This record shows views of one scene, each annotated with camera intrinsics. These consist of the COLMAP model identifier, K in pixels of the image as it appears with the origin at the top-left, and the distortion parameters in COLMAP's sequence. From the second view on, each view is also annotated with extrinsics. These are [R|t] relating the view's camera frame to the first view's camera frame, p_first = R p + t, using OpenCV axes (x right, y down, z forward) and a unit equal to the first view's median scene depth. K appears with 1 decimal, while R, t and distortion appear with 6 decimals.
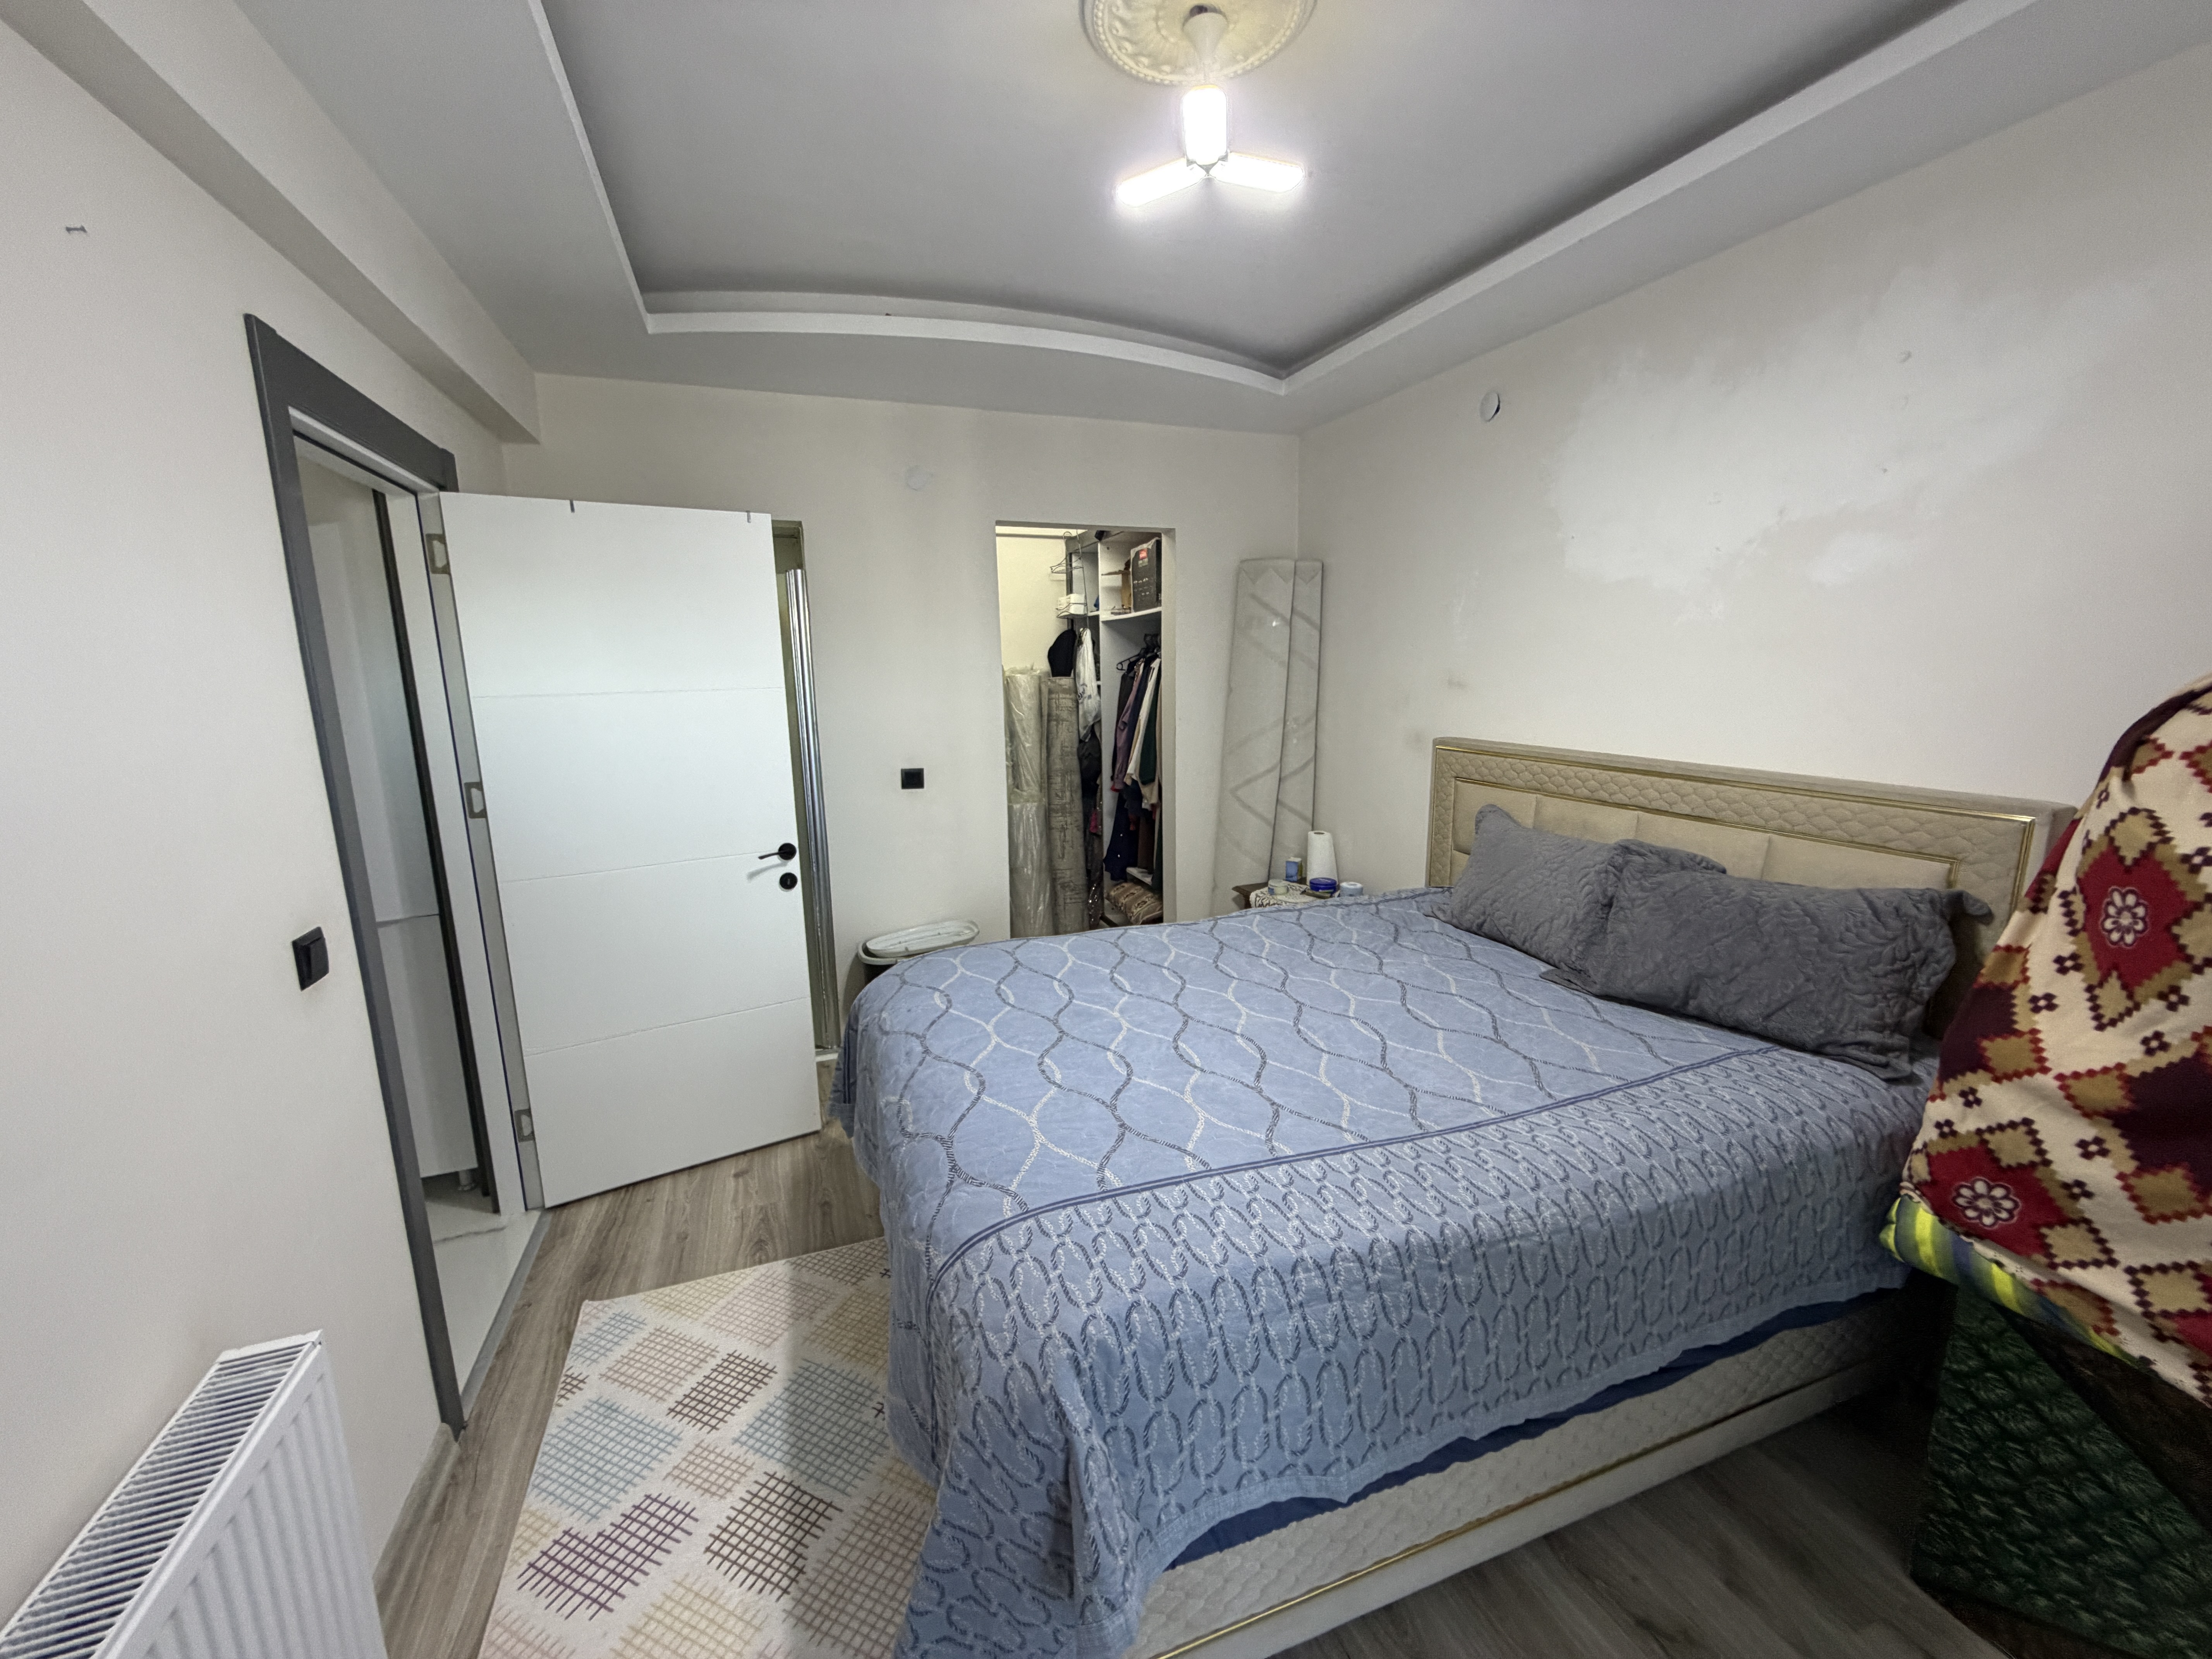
lens RADIAL K [[882.6, 0, 1102.2], [0, 882.6, 828.0], [0, 0, 1]] dist [0.000563, 0.000200]
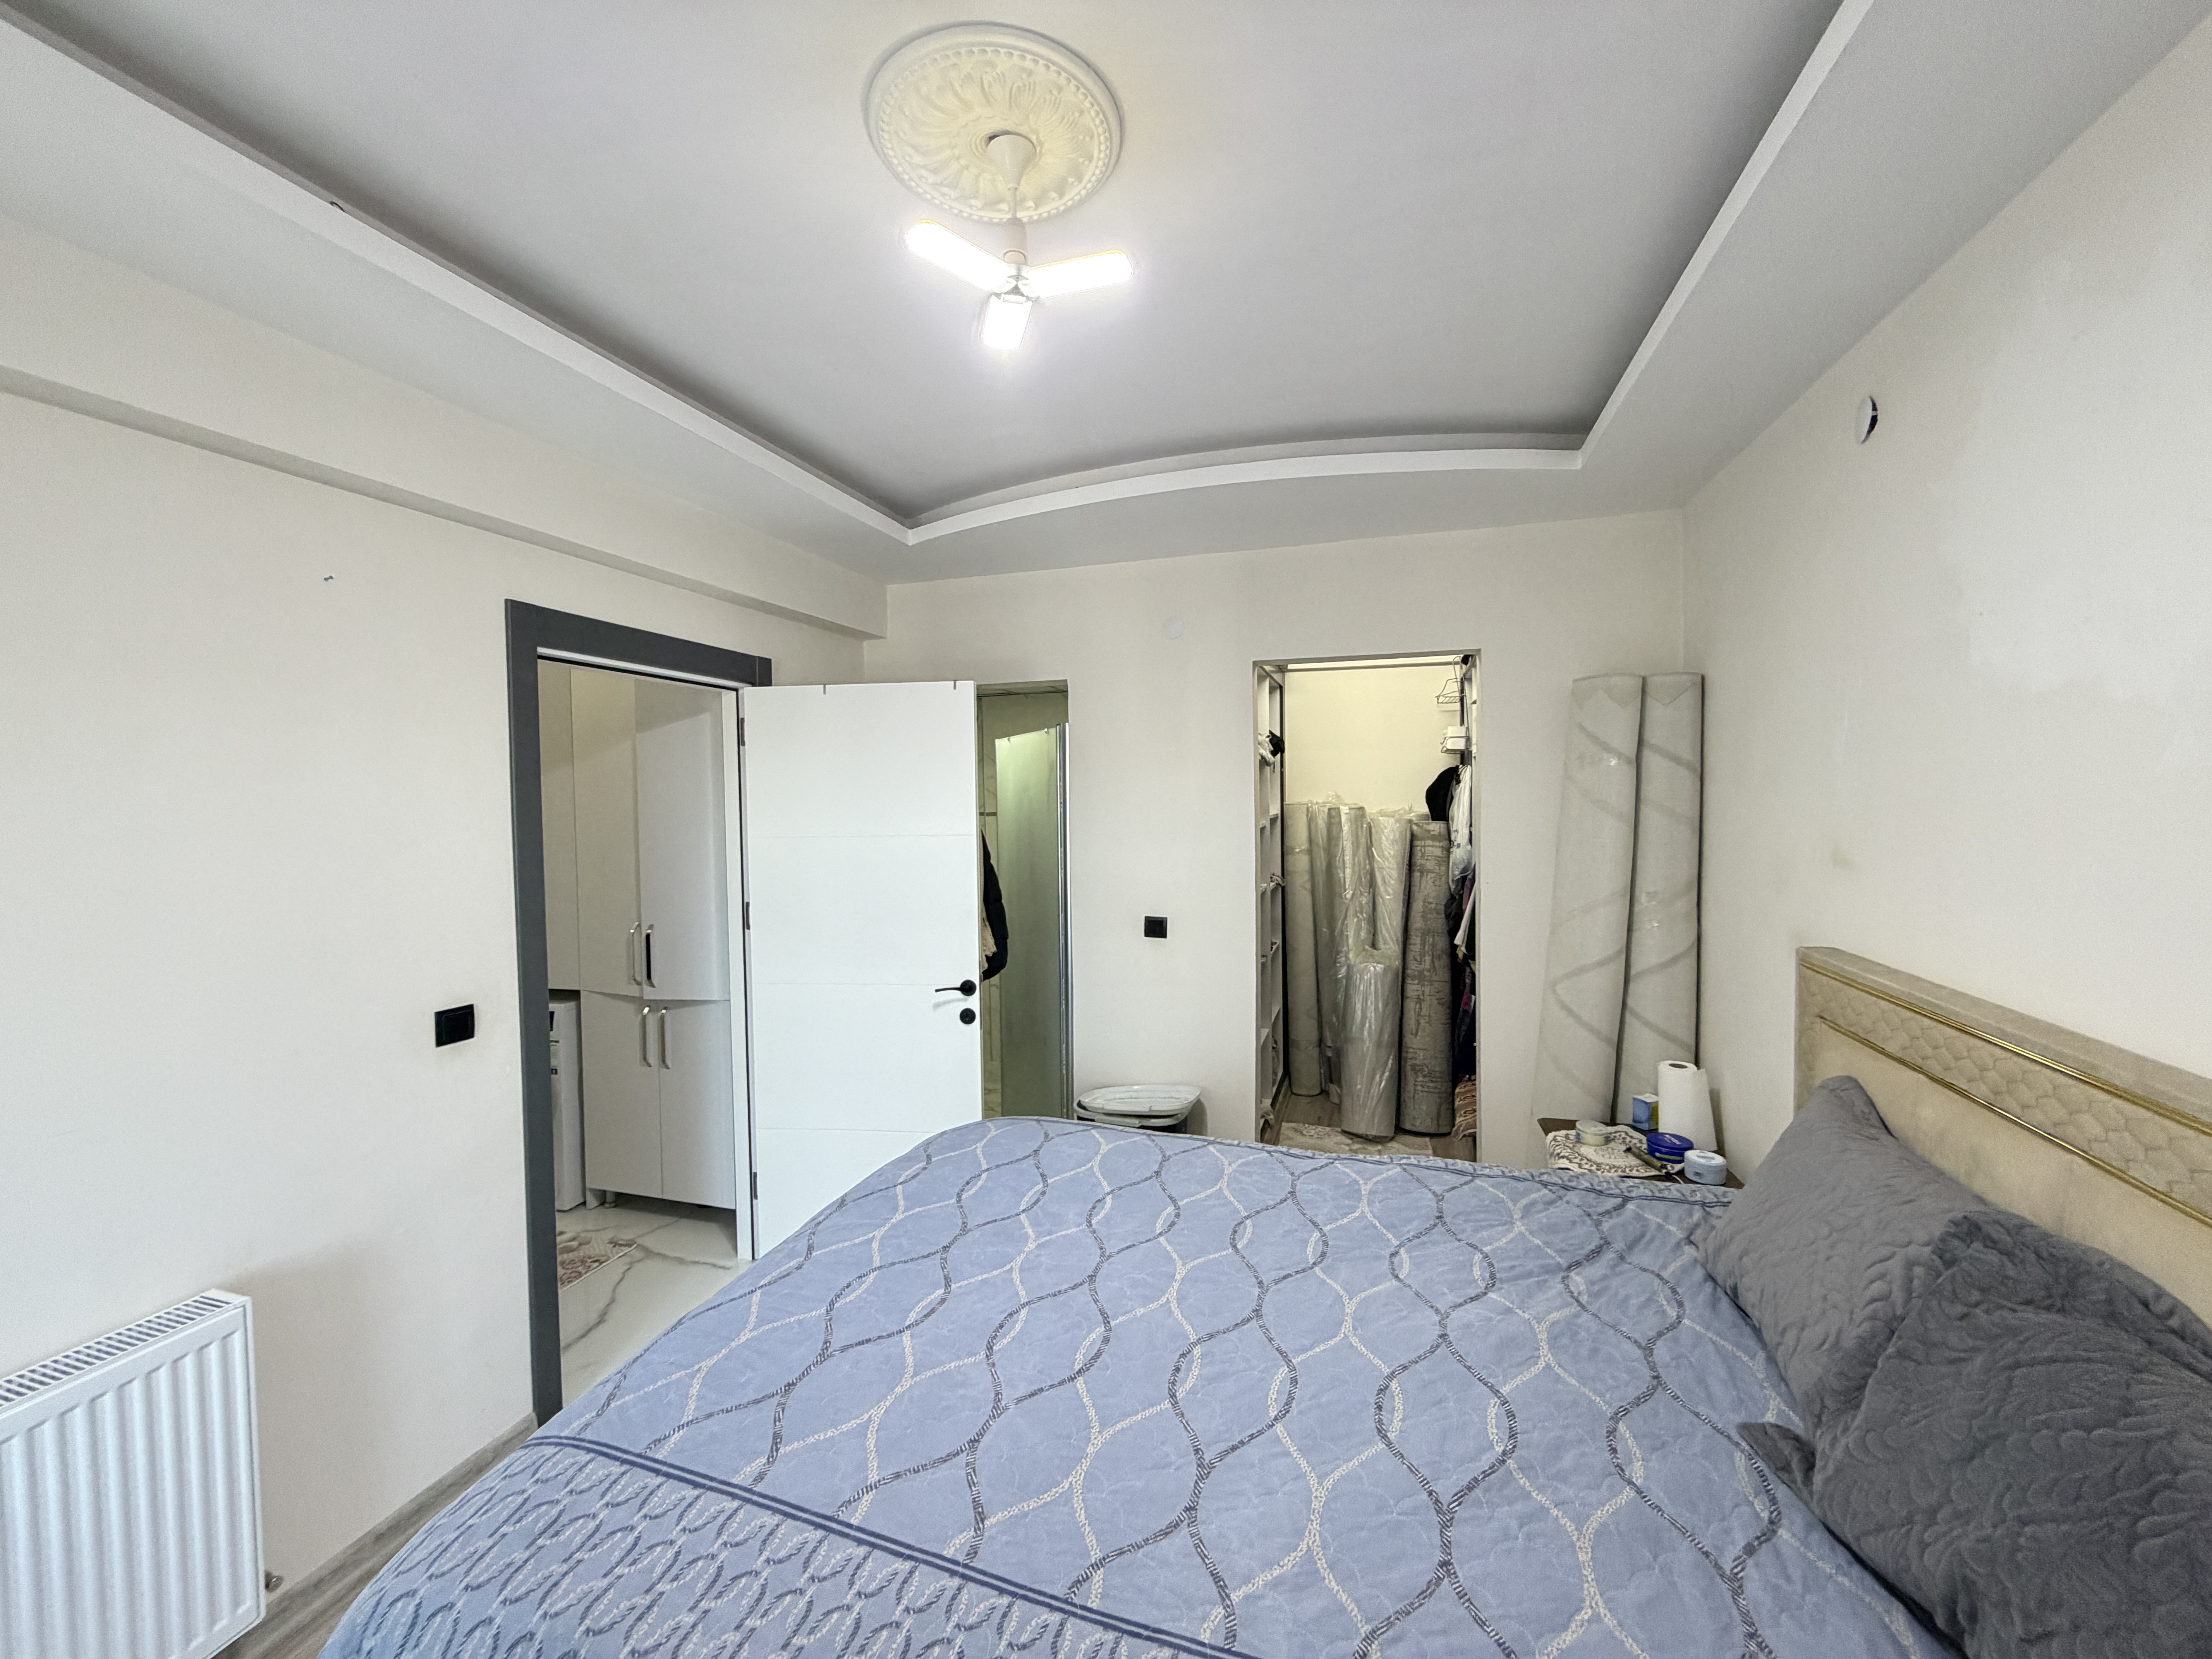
lens RADIAL K [[882.6, 0, 1102.2], [0, 882.6, 828.0], [0, 0, 1]] dist [0.000563, 0.000200]
pose [[0.788168, 0.028046, -0.614821, 0.420256], [-0.114099, 0.988303, -0.101186, -0.075092], [0.604791, 0.149902, 0.782149, 0.245497]]
